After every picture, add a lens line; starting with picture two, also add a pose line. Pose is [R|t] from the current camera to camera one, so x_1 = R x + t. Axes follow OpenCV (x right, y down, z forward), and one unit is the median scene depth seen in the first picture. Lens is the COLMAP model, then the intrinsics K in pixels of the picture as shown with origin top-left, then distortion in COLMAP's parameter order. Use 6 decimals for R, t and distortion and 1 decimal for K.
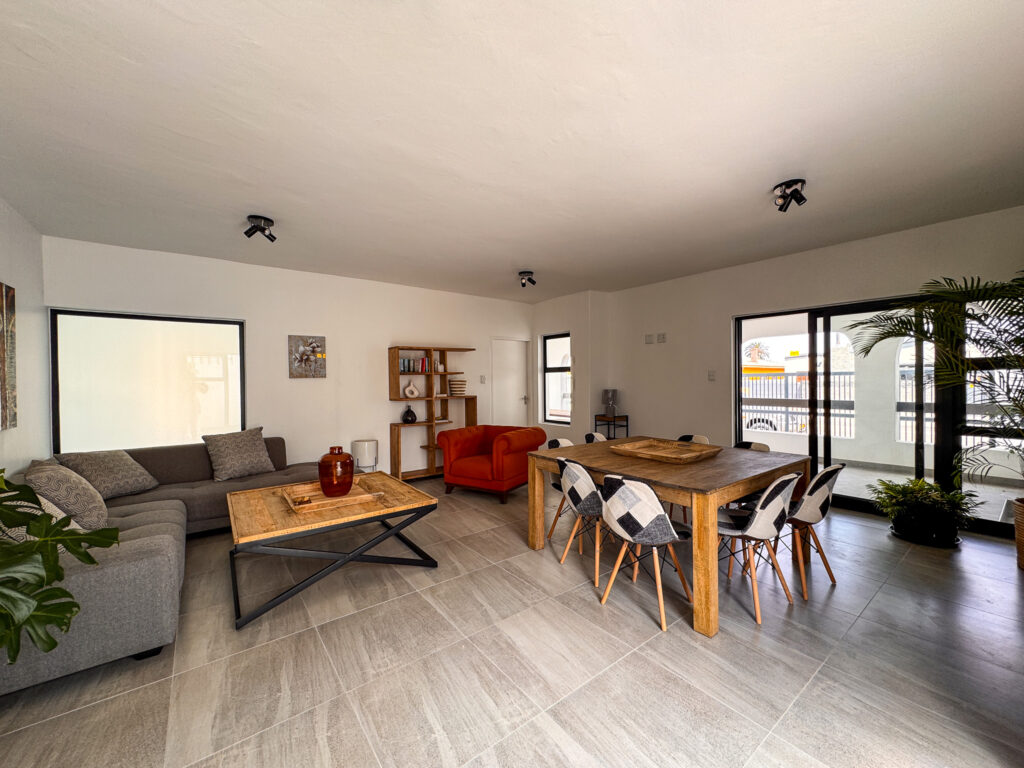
lens RADIAL K [[407.3, 0, 511.4], [0, 407.3, 382.4], [0, 0, 1]] dist [-0.002857, 0.000510]
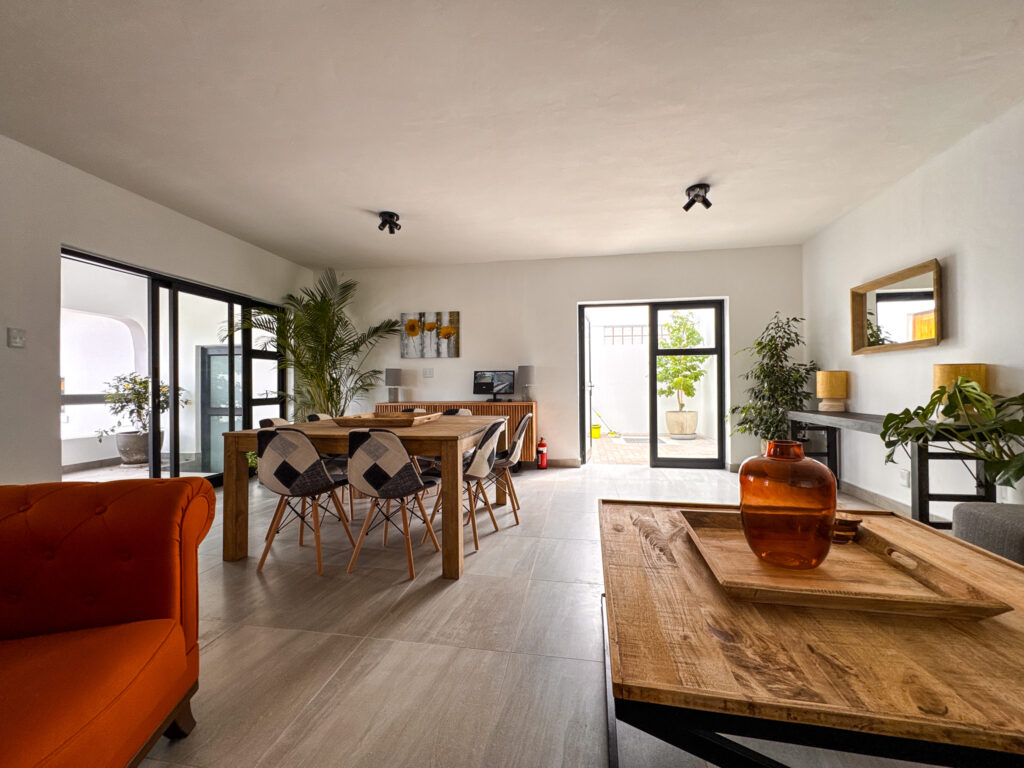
lens RADIAL K [[407.3, 0, 511.1], [0, 407.3, 386.4], [0, 0, 1]] dist [-0.002857, 0.000510]
pose [[-0.676041, 0.014560, 0.736720, -0.617653], [0.022426, 0.999748, 0.000821, 0.109344], [-0.736522, 0.017077, -0.676197, 1.668288]]
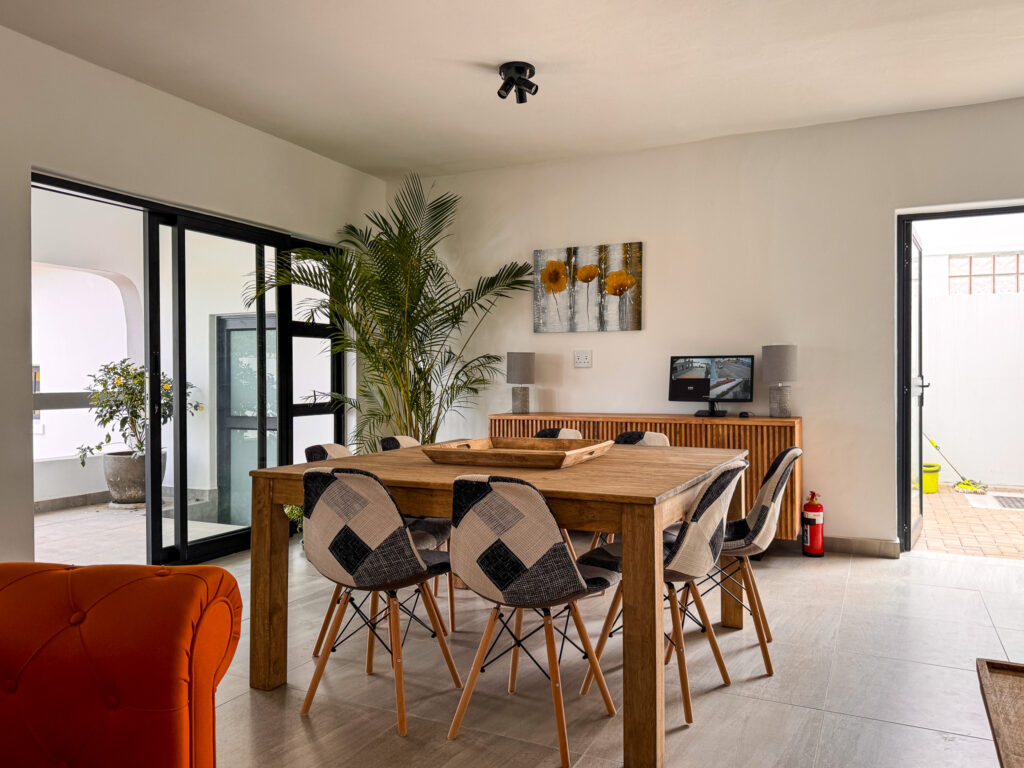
lens RADIAL K [[754.8, 0, 515.4], [0, 754.8, 385.5], [0, 0, 1]] dist [0.062750, -0.068457]
pose [[-0.448341, 0.001299, 0.893862, -0.564925], [0.017777, 0.999814, 0.007463, 0.084151], [-0.893686, 0.019236, -0.448281, 1.665837]]
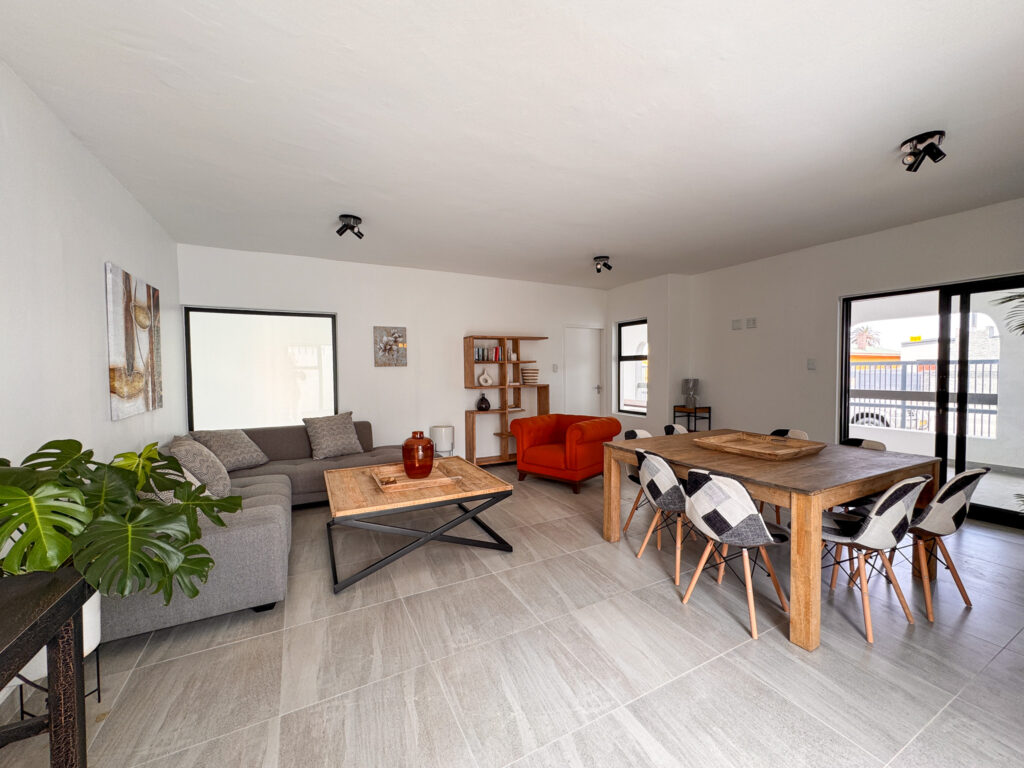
lens RADIAL K [[407.3, 0, 511.4], [0, 407.3, 382.1], [0, 0, 1]] dist [-0.002857, 0.000510]
pose [[0.985599, 0.007027, -0.168955, -0.016403], [-0.002612, 0.999650, 0.026339, 0.002254], [0.169081, -0.025518, 0.985272, 0.005468]]
